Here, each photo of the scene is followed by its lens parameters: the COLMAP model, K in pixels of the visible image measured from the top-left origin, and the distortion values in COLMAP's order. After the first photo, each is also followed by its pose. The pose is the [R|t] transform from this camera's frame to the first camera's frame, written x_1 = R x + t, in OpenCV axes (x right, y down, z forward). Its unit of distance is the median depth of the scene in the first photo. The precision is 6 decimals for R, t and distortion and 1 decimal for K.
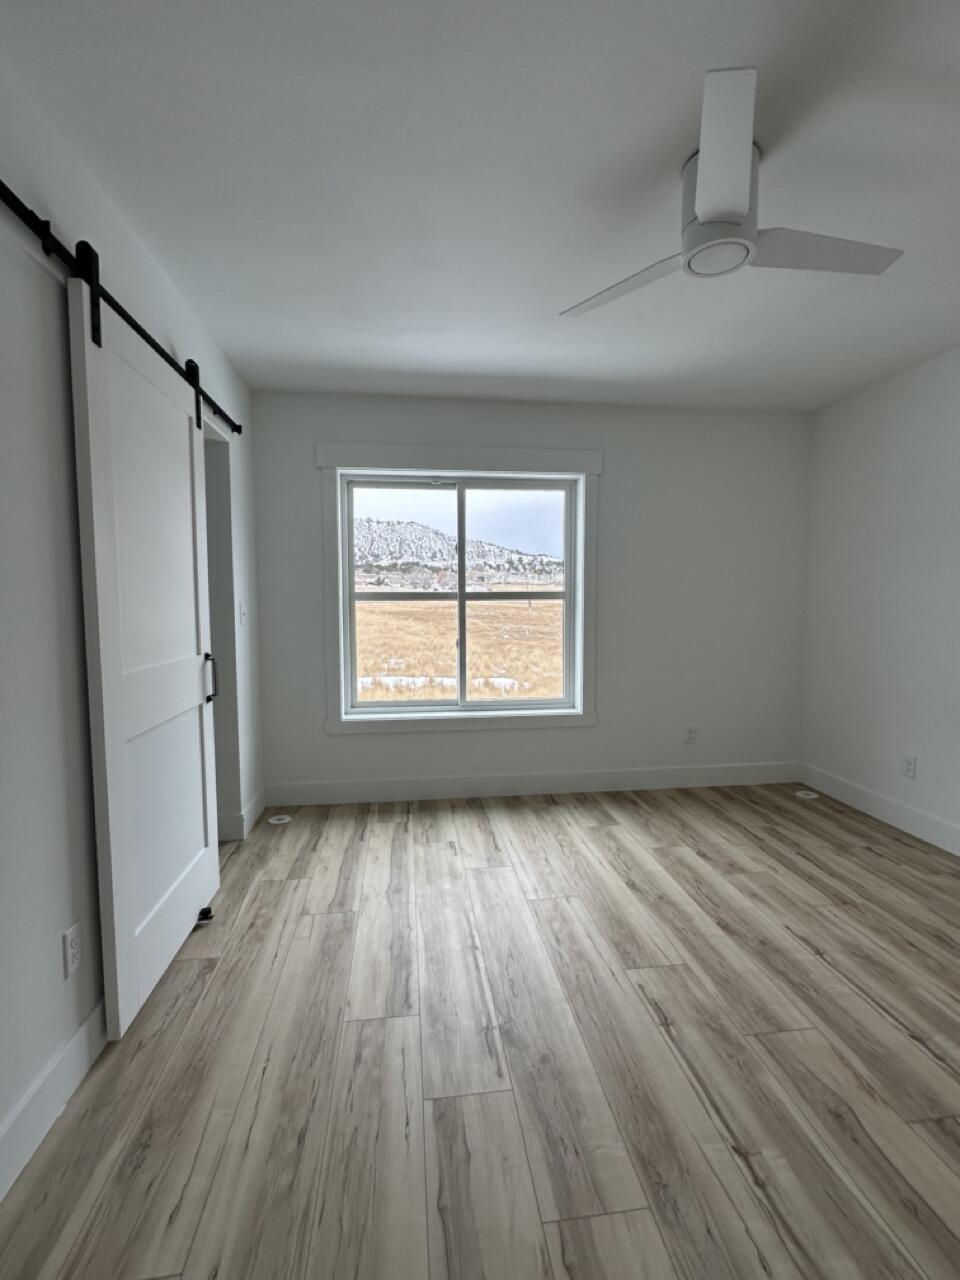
lens RADIAL K [[563.5, 0, 478.3], [0, 563.5, 636.8], [0, 0, 1]] dist [-0.001384, -0.000079]
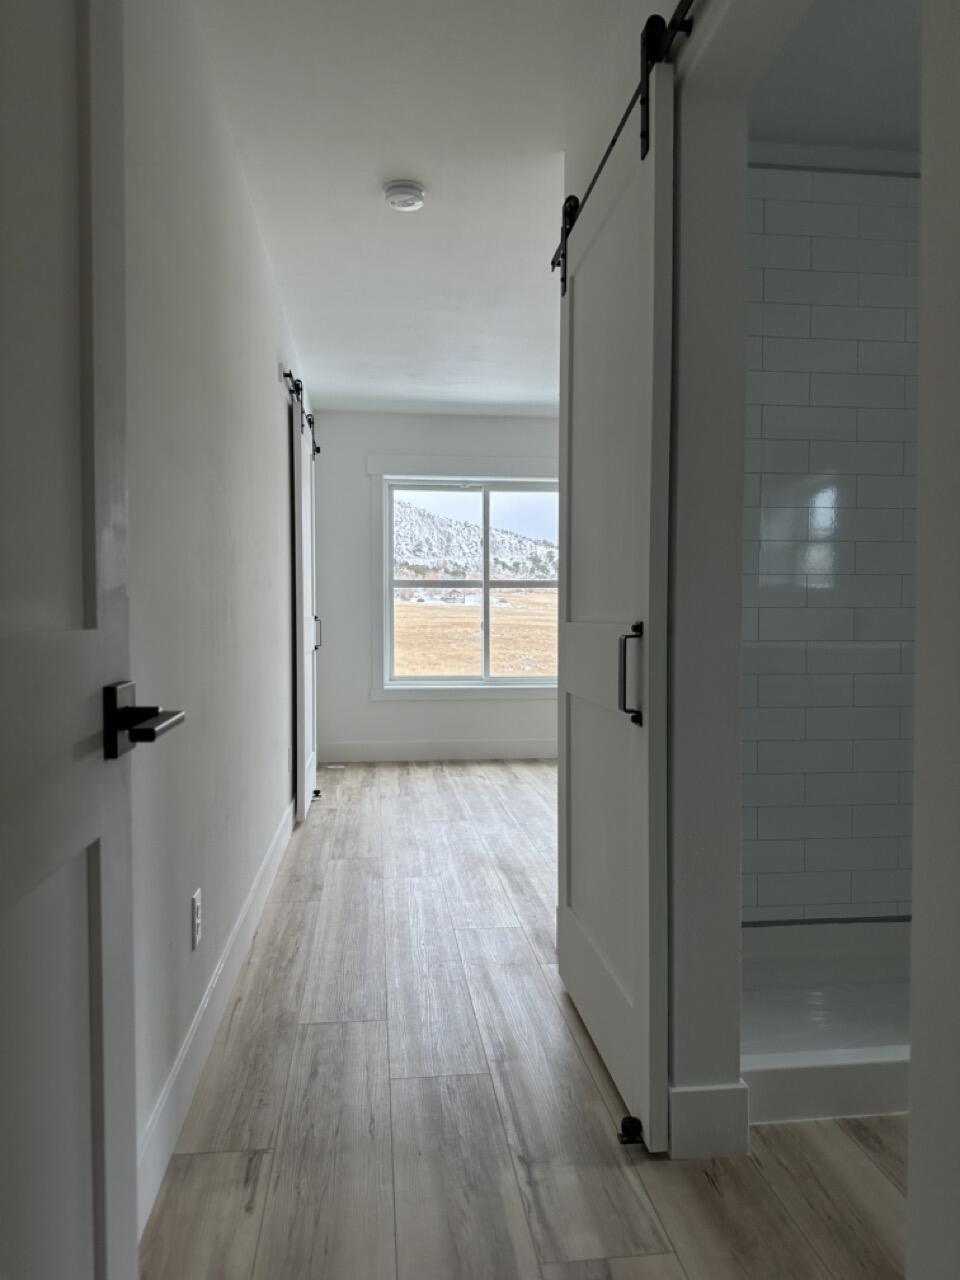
lens RADIAL K [[897.6, 0, 480.5], [0, 897.6, 642.1], [0, 0, 1]] dist [0.001744, 0.000048]
pose [[0.999985, 0.003684, -0.004075, -0.032379], [-0.003842, 0.999216, -0.039416, 0.115675], [0.003927, 0.039431, 0.999215, -0.802384]]
